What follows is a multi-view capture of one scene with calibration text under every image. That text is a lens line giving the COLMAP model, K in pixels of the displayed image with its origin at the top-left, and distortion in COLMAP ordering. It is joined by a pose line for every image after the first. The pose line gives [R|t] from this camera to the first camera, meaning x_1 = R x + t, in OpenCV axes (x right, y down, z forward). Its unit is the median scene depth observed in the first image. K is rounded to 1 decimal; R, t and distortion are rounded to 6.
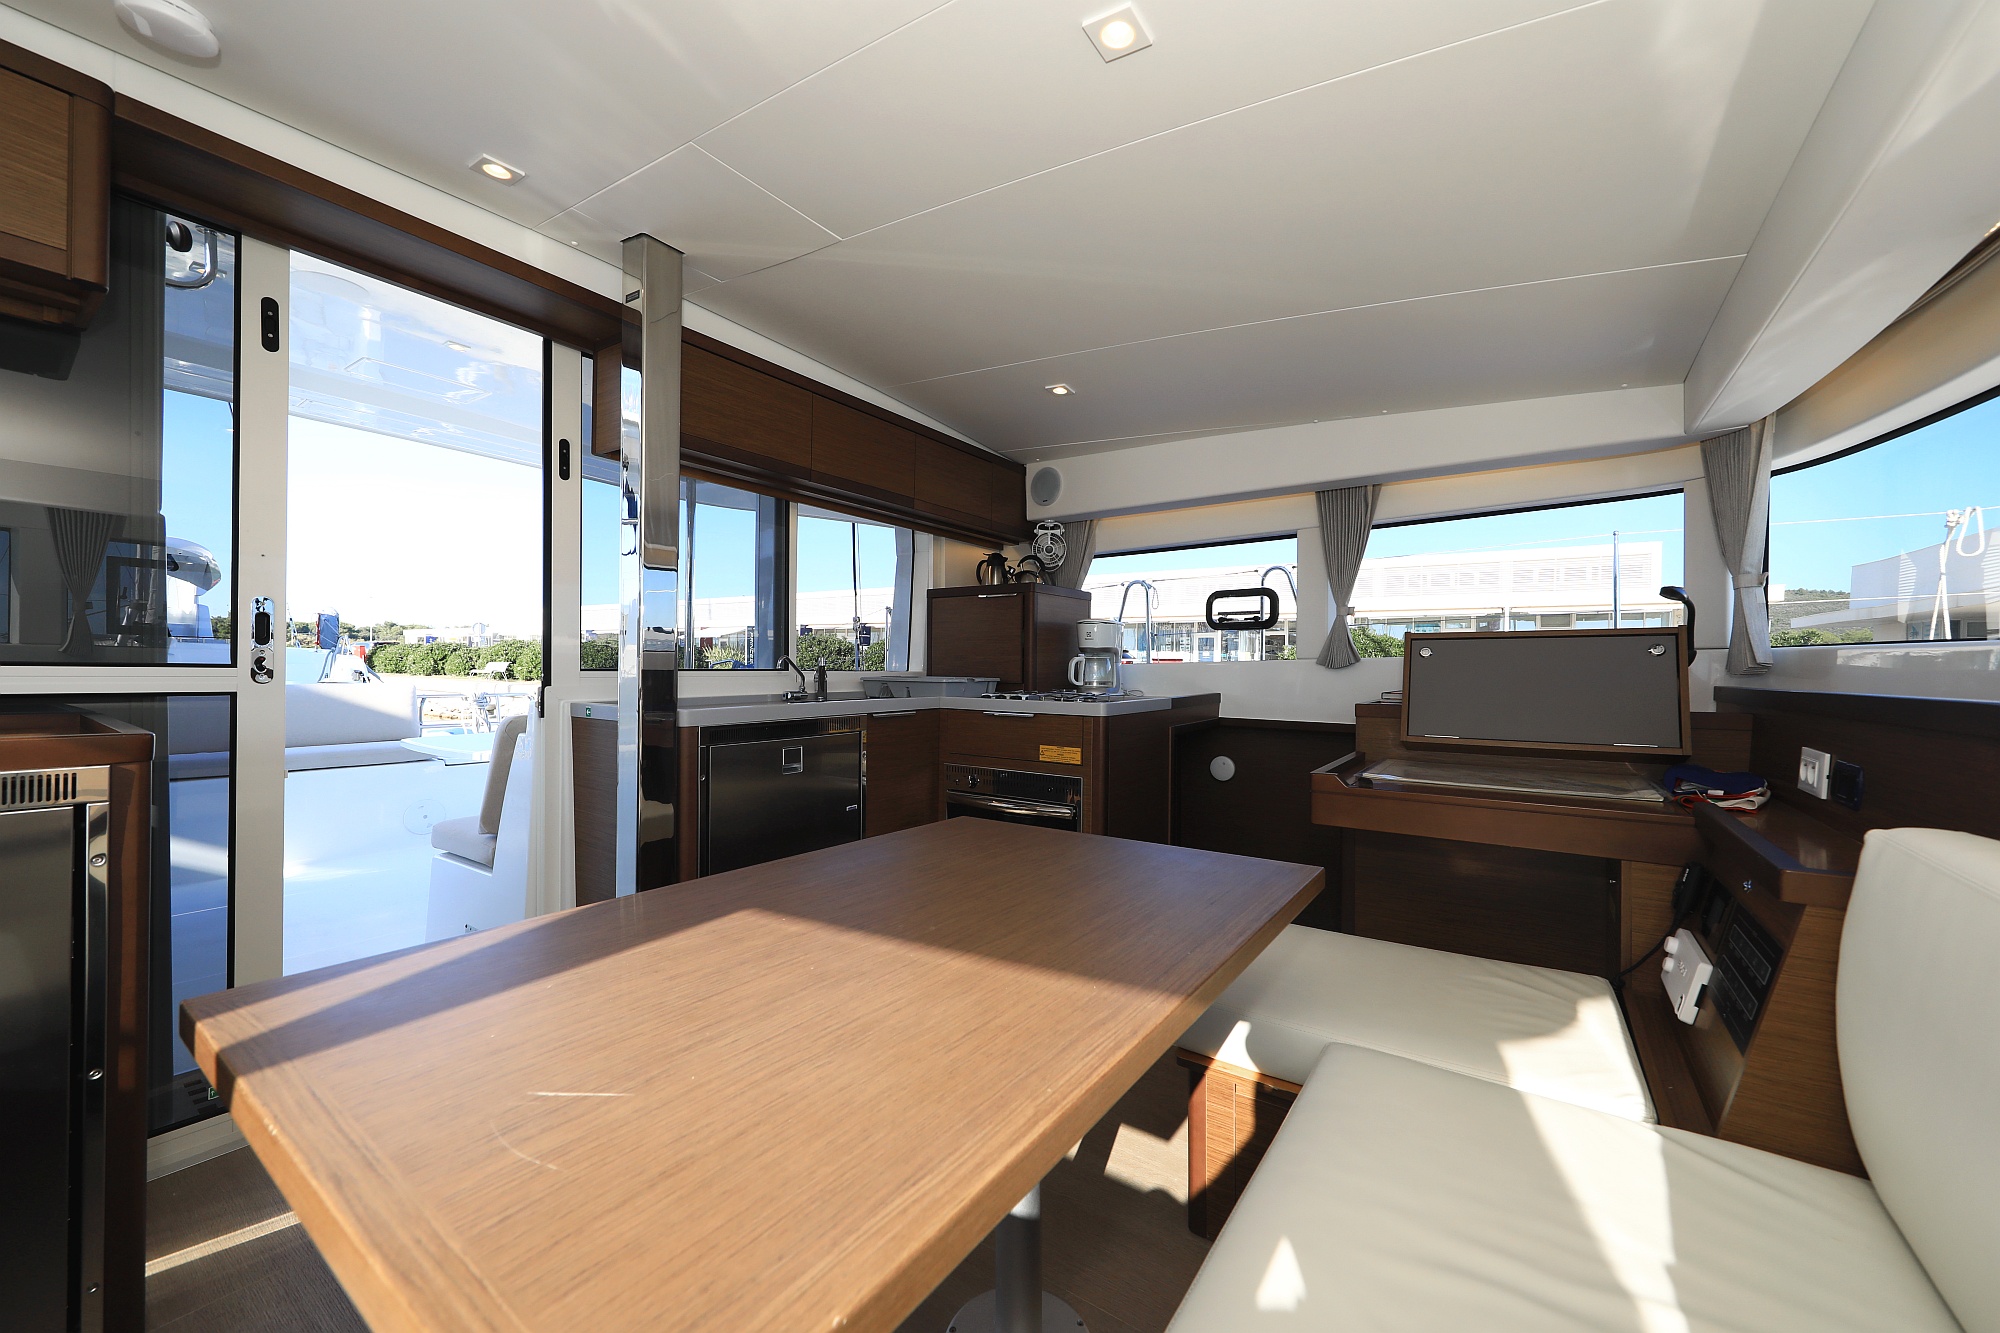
lens RADIAL K [[743.1, 0, 1000.0], [0, 743.1, 666.5], [0, 0, 1]] dist [-0.001882, -0.000337]
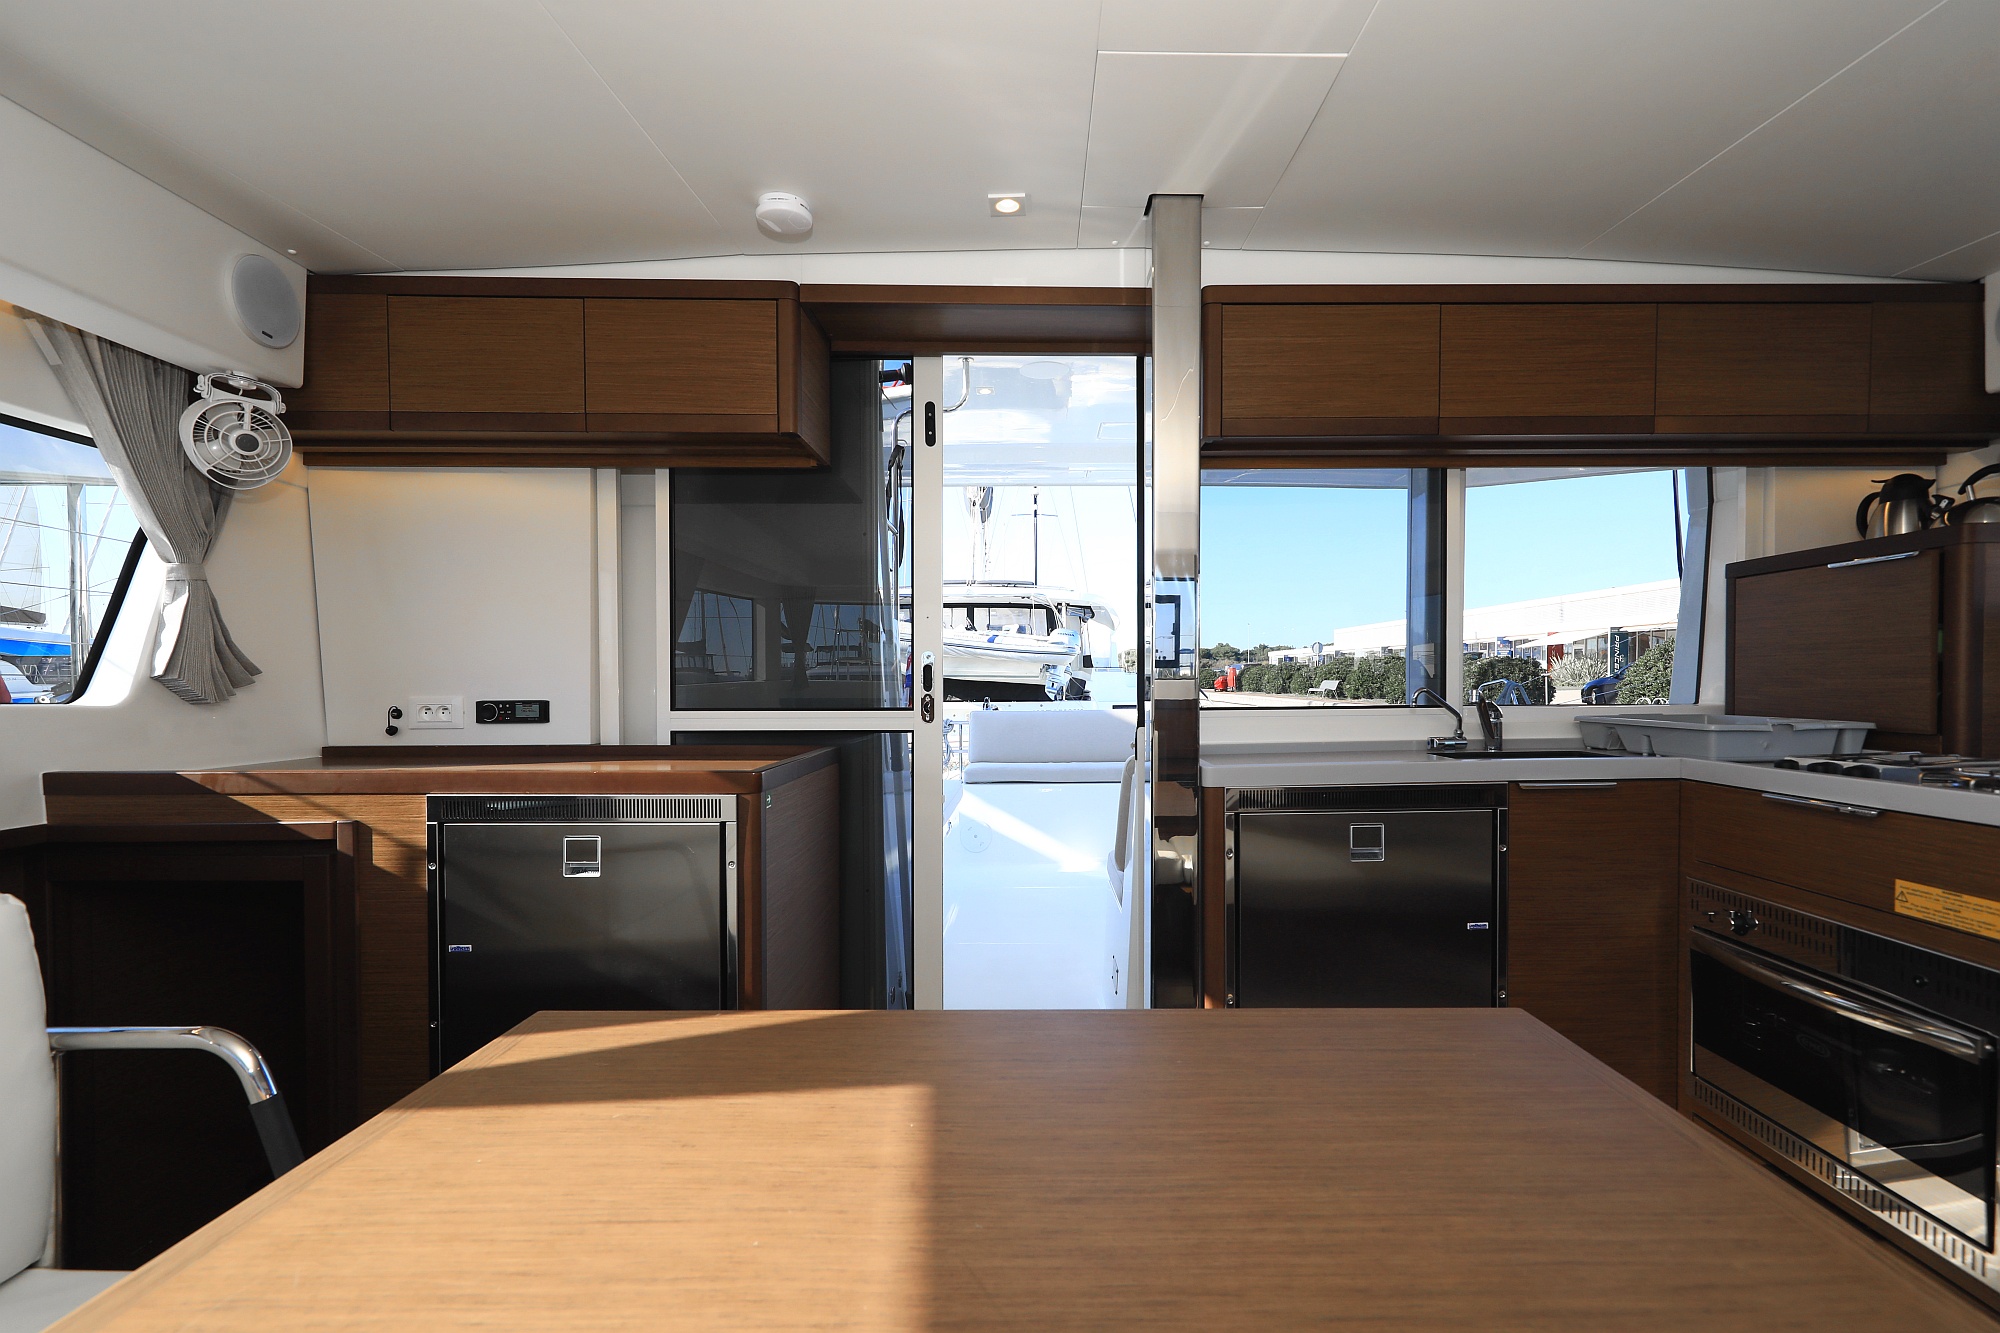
lens RADIAL K [[829.2, 0, 1071.7], [0, 829.2, 694.2], [0, 0, 1]] dist [0.000200, 0.000034]
pose [[0.590255, -0.003000, -0.807211, 0.146871], [0.017837, 0.999797, 0.009327, -0.020801], [0.807020, -0.019904, 0.590189, 0.243585]]
